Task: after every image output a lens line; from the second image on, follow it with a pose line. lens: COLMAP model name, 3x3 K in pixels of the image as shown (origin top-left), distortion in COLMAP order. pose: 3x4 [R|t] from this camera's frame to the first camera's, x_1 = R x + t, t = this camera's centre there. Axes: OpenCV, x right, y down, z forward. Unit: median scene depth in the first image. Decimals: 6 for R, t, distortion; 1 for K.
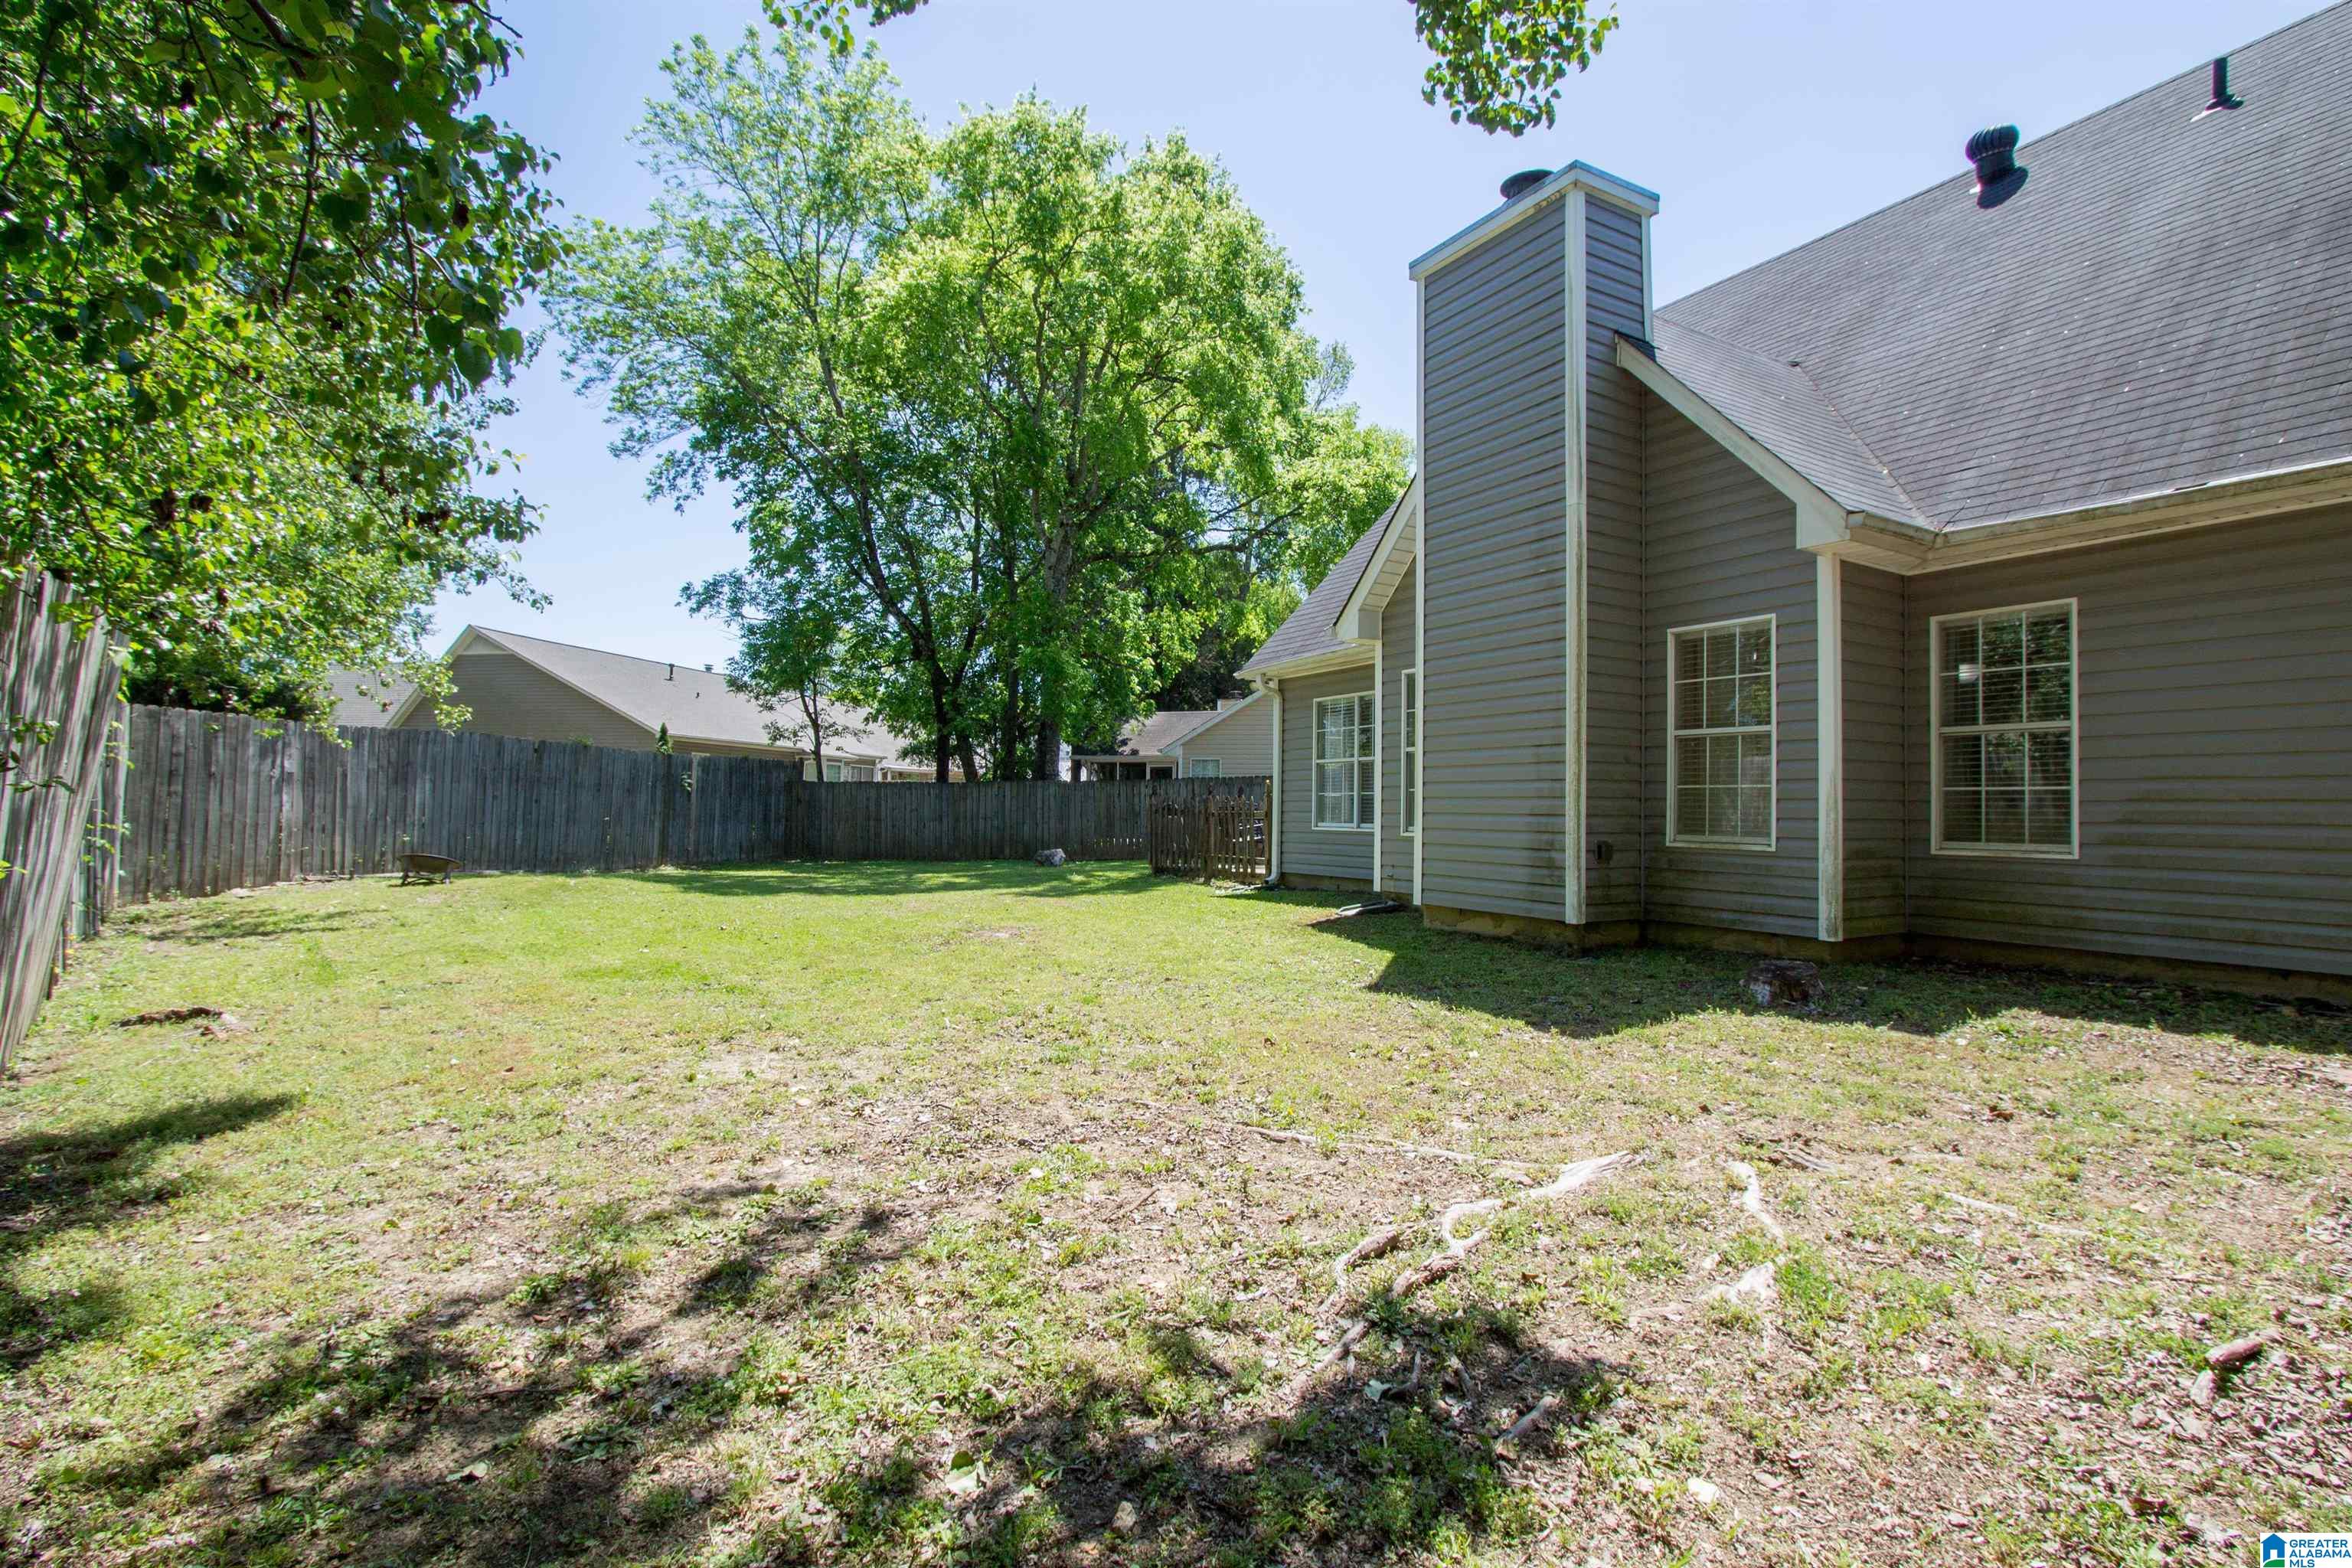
lens RADIAL K [[1112.6, 0, 1176.0], [0, 1112.6, 784.0], [0, 0, 1]] dist [-0.018846, 0.000283]
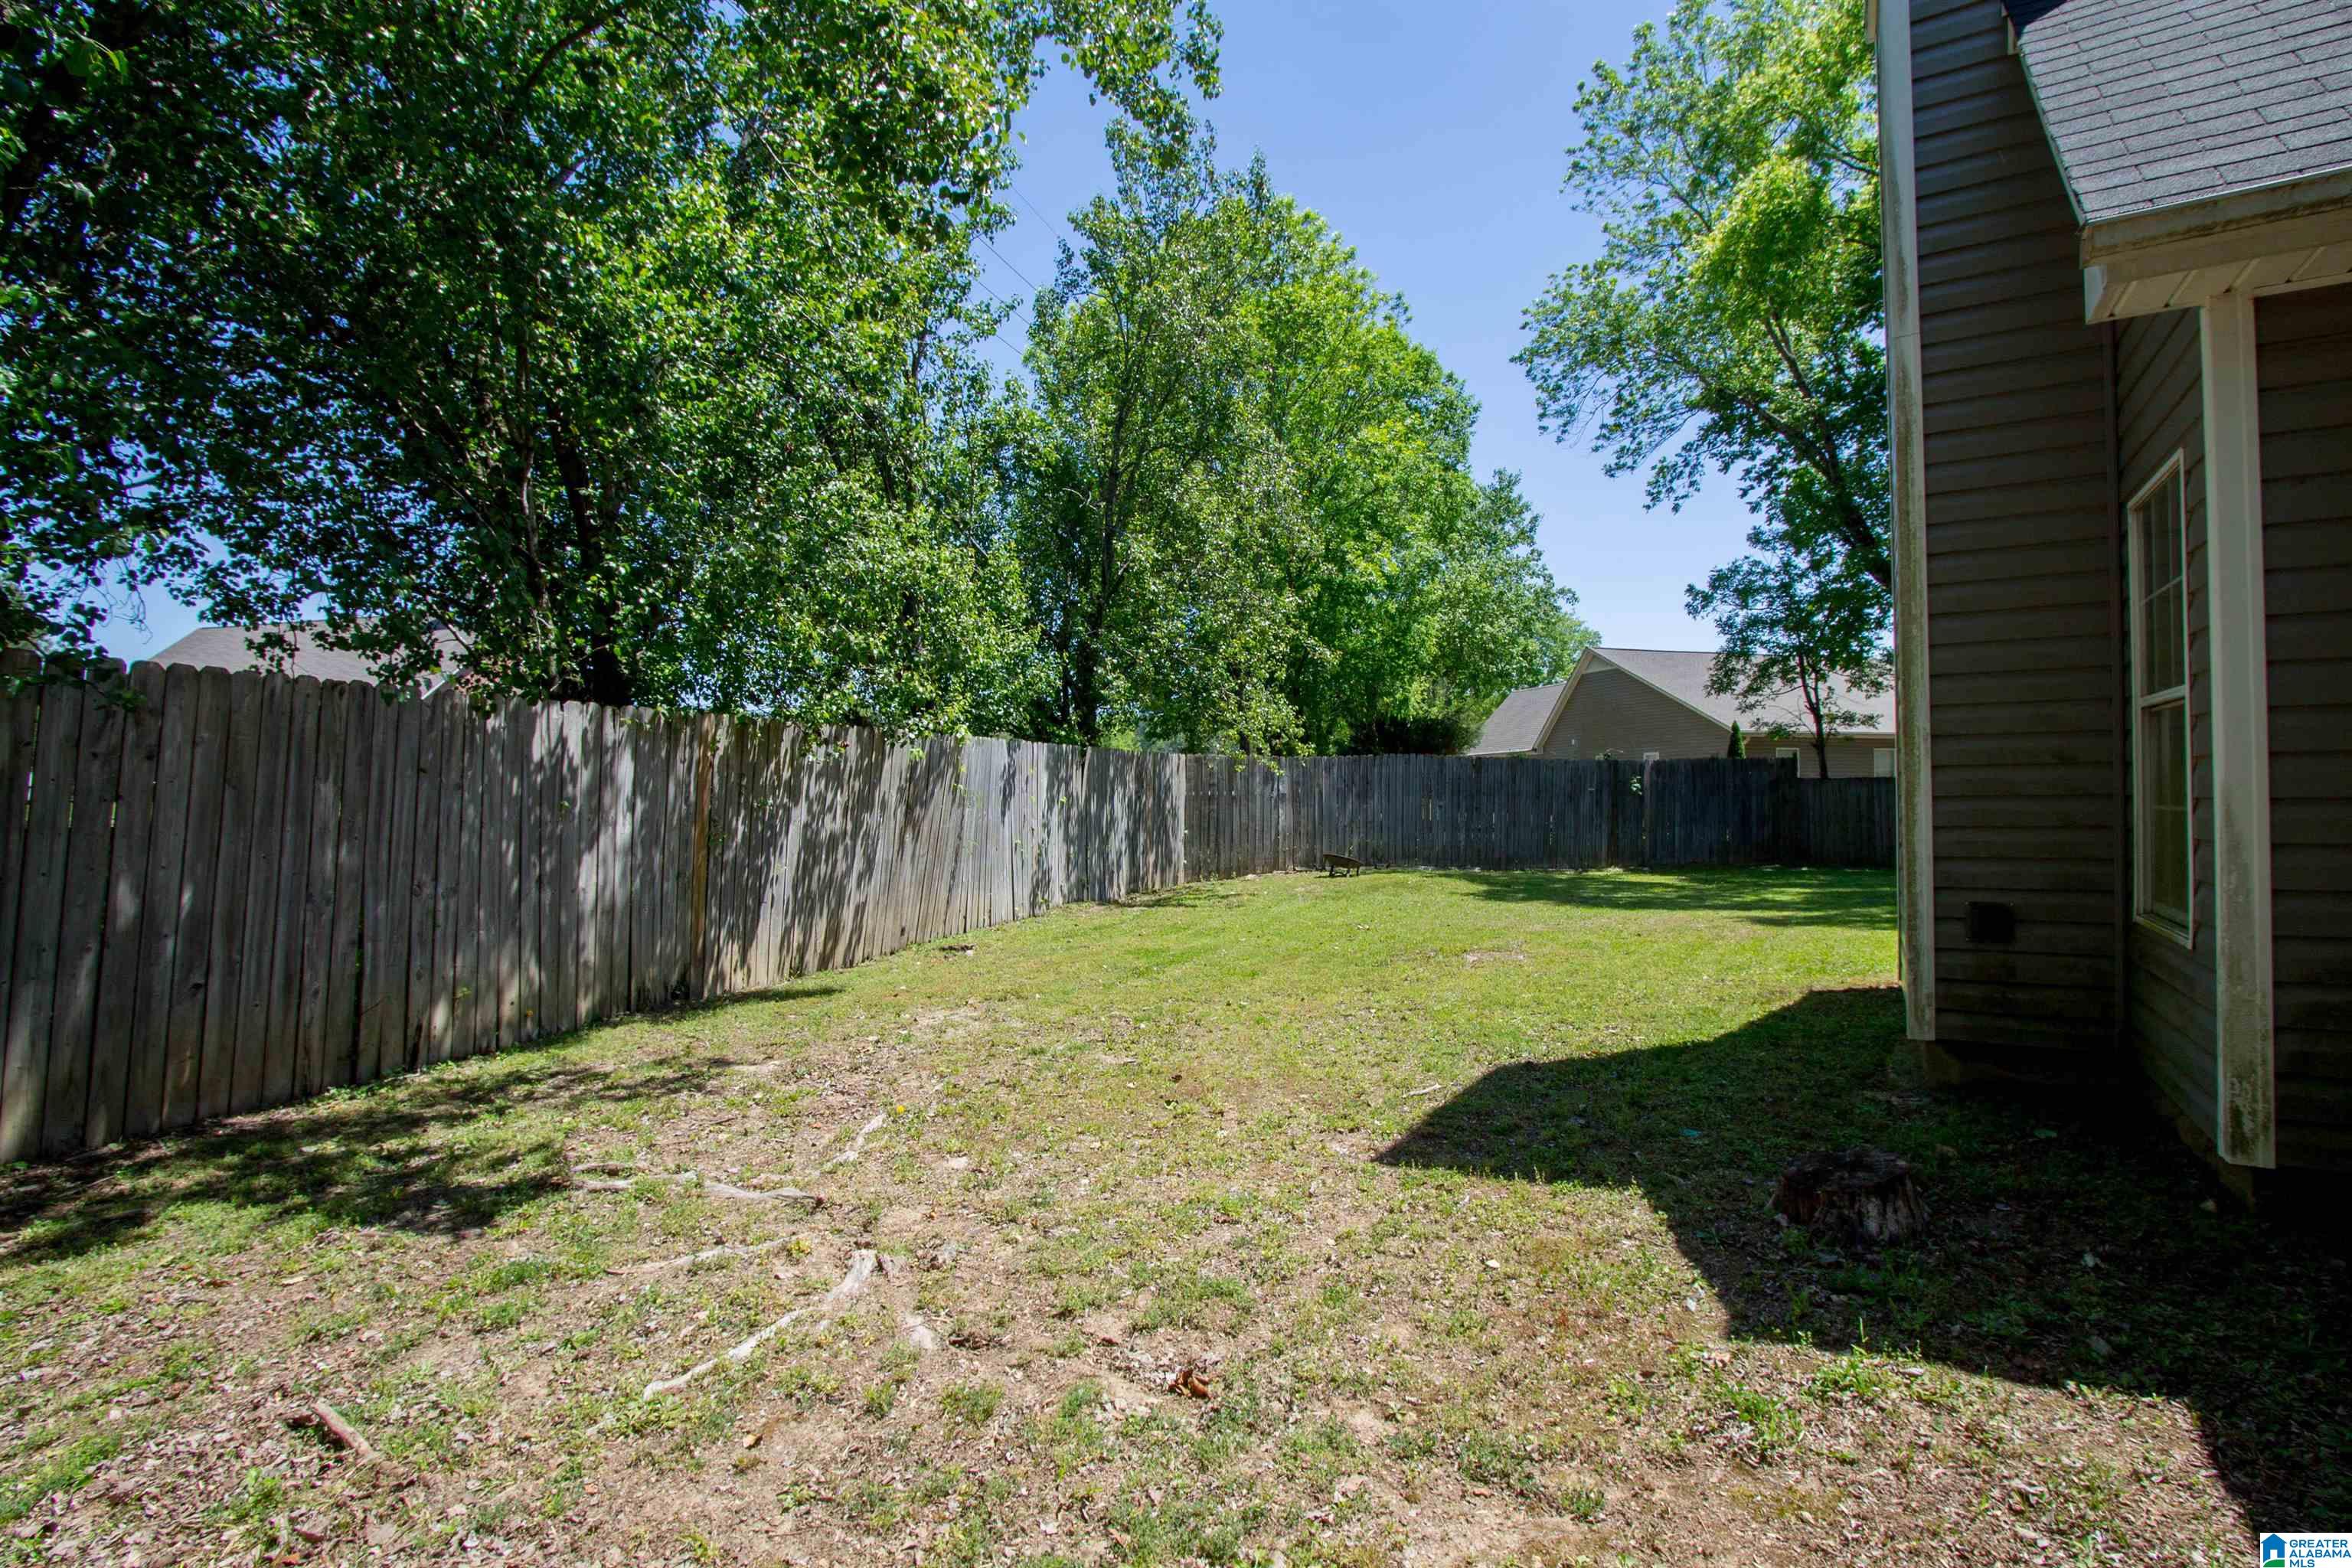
lens RADIAL K [[1140.4, 0, 1176.0], [0, 1140.4, 784.0], [0, 0, 1]] dist [-0.016203, 0.000530]
pose [[0.449746, -0.025659, -0.892788, 0.302109], [0.034491, 0.999341, -0.011346, -0.007483], [0.892490, -0.025690, 0.450335, 0.157050]]
